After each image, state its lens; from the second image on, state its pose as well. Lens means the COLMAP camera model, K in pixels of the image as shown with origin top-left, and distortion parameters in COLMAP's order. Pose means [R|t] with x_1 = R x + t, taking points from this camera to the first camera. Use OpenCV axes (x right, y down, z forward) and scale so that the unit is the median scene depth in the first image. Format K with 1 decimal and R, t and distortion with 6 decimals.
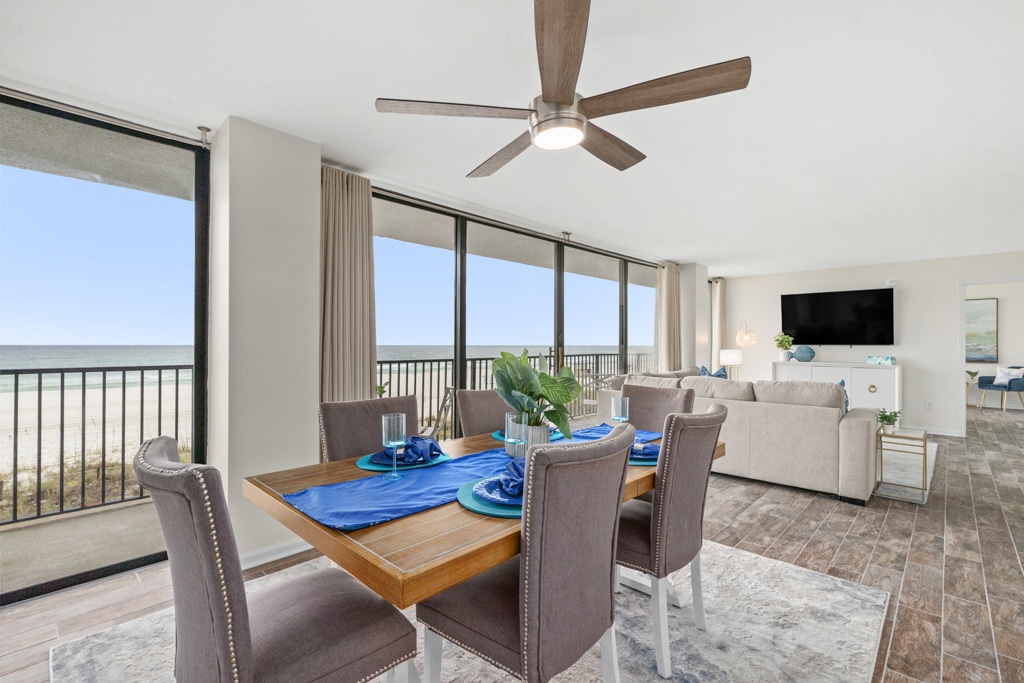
lens RADIAL K [[463.0, 0, 520.2], [0, 463.0, 340.3], [0, 0, 1]] dist [-0.005865, 0.003374]
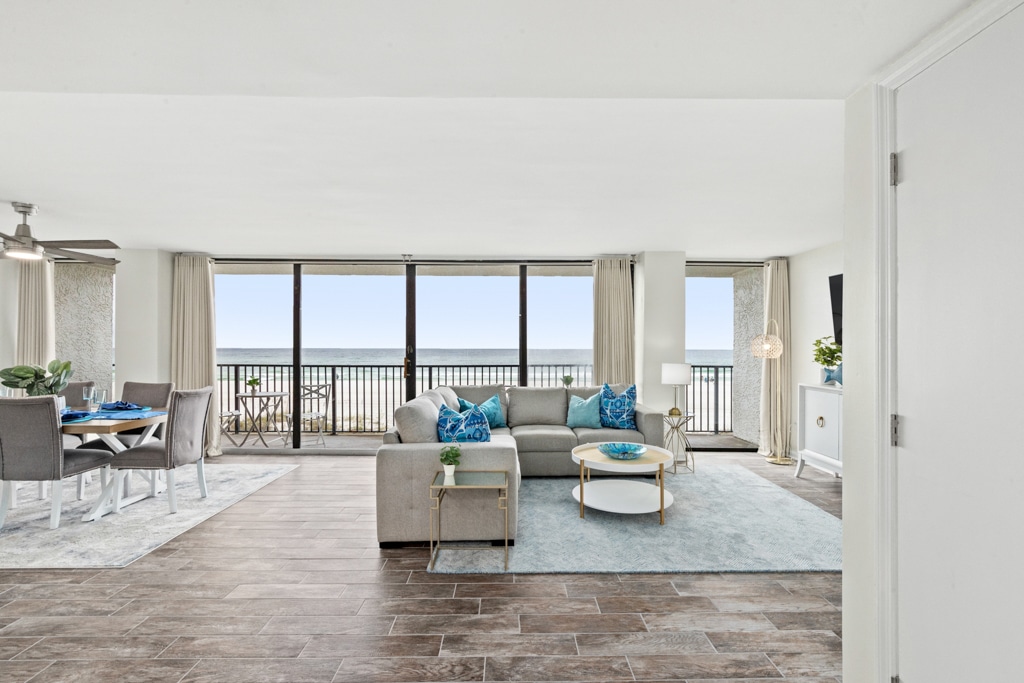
lens RADIAL K [[463.0, 0, 513.3], [0, 463.0, 345.9], [0, 0, 1]] dist [-0.005865, 0.003374]
pose [[0.695922, -0.002610, -0.718112, 0.896115], [0.005082, 0.999986, 0.001291, -0.010791], [0.718099, -0.004548, 0.695926, 0.335824]]
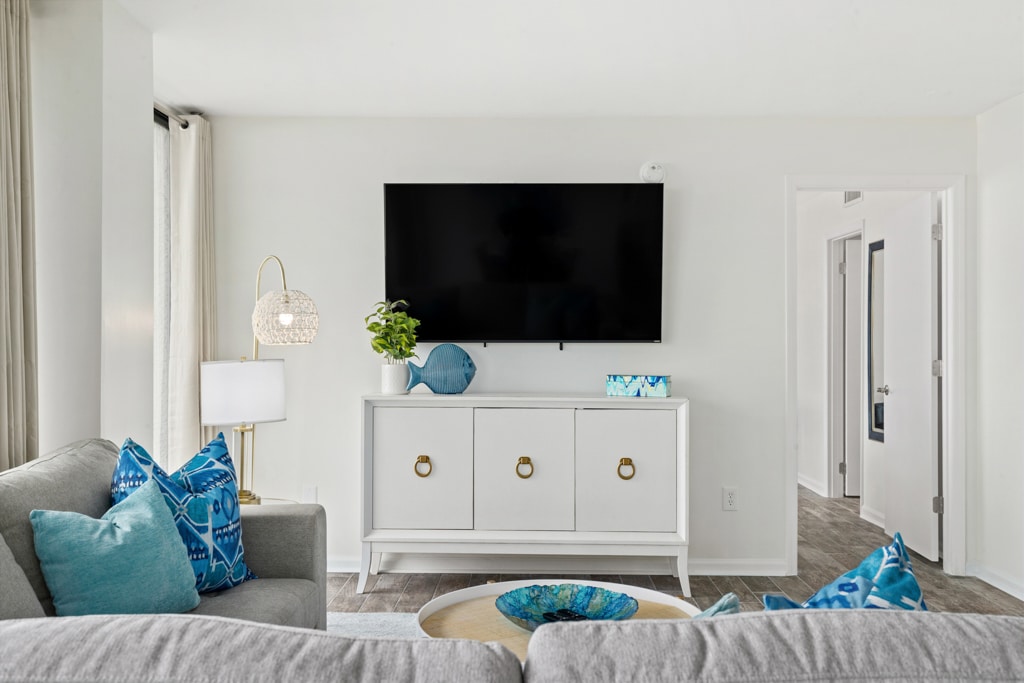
lens RADIAL K [[972.7, 0, 512.9], [0, 972.7, 340.2], [0, 0, 1]] dist [0.014564, 0.000000]
pose [[0.742103, -0.000923, 0.670285, 0.230810], [-0.002946, 0.999985, 0.004638, 0.006475], [-0.670279, -0.005417, 0.742089, 0.561673]]
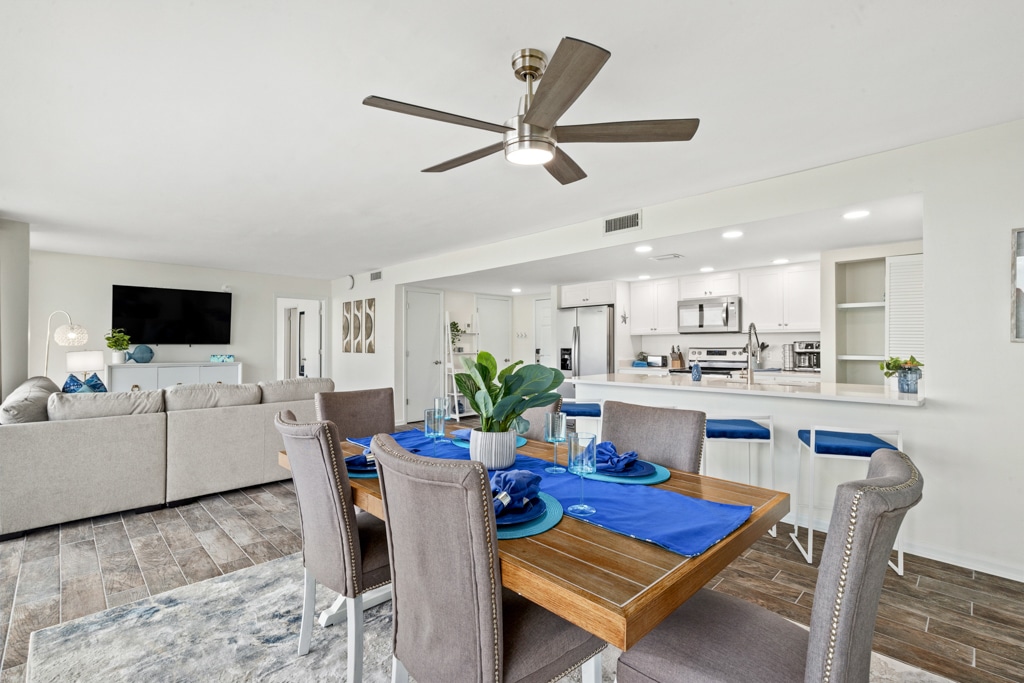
lens RADIAL K [[463.0, 0, 511.0], [0, 463.0, 341.8], [0, 0, 1]] dist [-0.005865, 0.003374]
pose [[0.052730, 0.001797, 0.998607, -0.296191], [-0.010171, 0.999947, -0.001263, -0.001138], [-0.998557, -0.010090, 0.052745, 0.291064]]
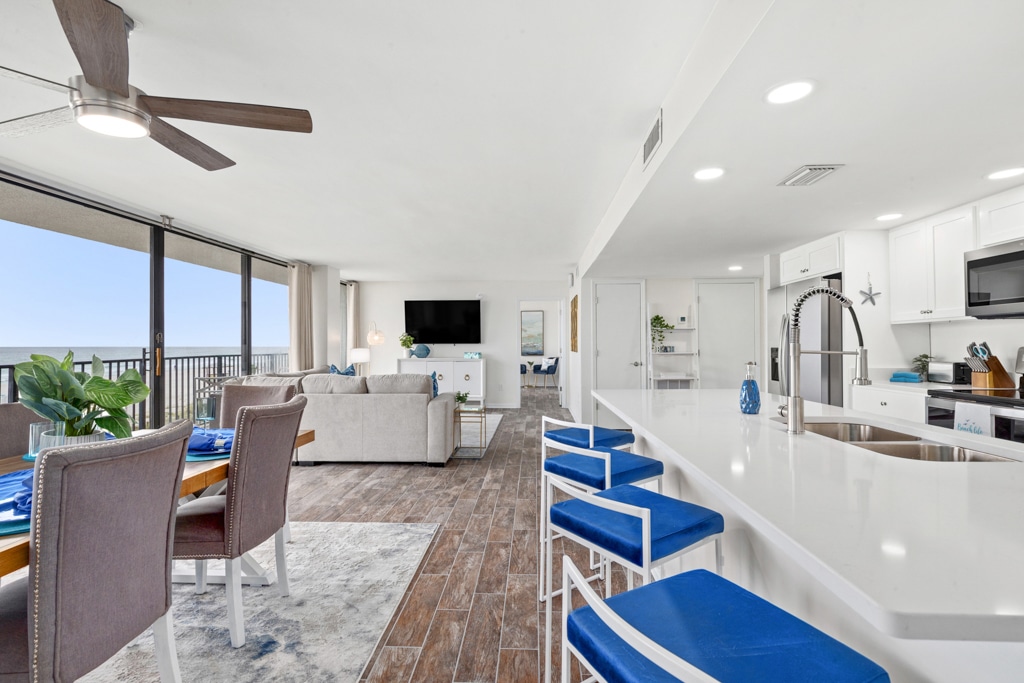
lens RADIAL K [[463.0, 0, 514.0], [0, 463.0, 339.9], [0, 0, 1]] dist [-0.005865, 0.003374]
pose [[0.761304, -0.000156, 0.648395, 0.027961], [-0.000292, 1.000000, 0.000584, -0.000829], [-0.648395, -0.000634, 0.761304, -0.072961]]
